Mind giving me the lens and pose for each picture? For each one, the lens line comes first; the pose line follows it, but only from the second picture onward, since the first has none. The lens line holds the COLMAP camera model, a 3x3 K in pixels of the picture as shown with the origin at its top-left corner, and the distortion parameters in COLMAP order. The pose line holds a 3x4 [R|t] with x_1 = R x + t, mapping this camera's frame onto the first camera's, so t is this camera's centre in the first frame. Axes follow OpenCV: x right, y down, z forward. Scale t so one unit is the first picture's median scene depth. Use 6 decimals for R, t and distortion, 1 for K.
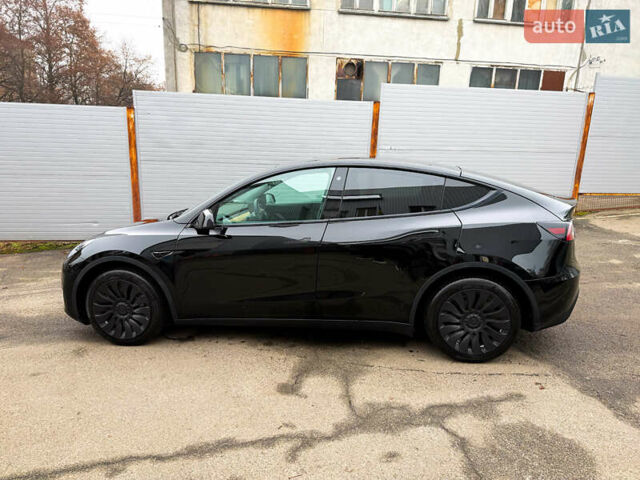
lens RADIAL K [[452.8, 0, 319.0], [0, 452.8, 244.4], [0, 0, 1]] dist [0.031180, -0.026109]
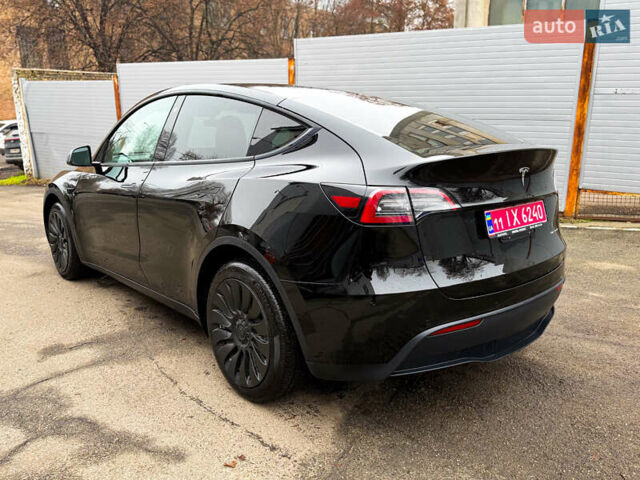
lens RADIAL K [[533.9, 0, 340.3], [0, 533.9, 241.6], [0, 0, 1]] dist [0.032010, -0.025835]
pose [[0.758169, 0.138657, -0.637145, 0.863488], [-0.131028, 0.989595, 0.059442, -0.016404], [0.638757, 0.038416, 0.768449, 0.495110]]
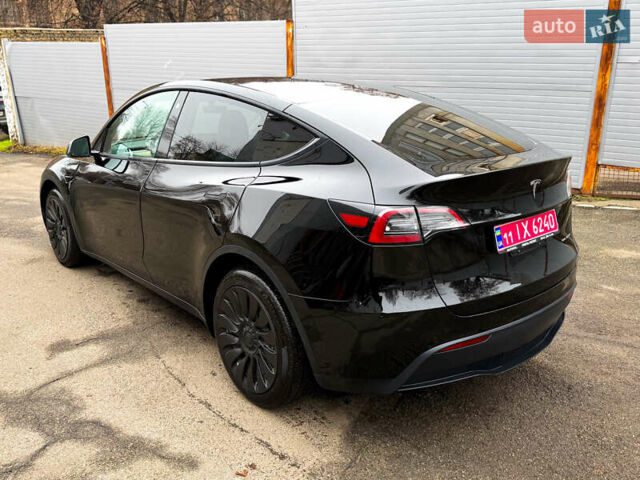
lens RADIAL K [[571.3, 0, 319.5], [0, 571.3, 235.7], [0, 0, 1]] dist [0.043401, -0.041501]
pose [[0.736328, 0.178852, -0.652559, 0.874347], [-0.129440, 0.983854, 0.123596, -0.081768], [0.664128, -0.006540, 0.747590, 0.451300]]
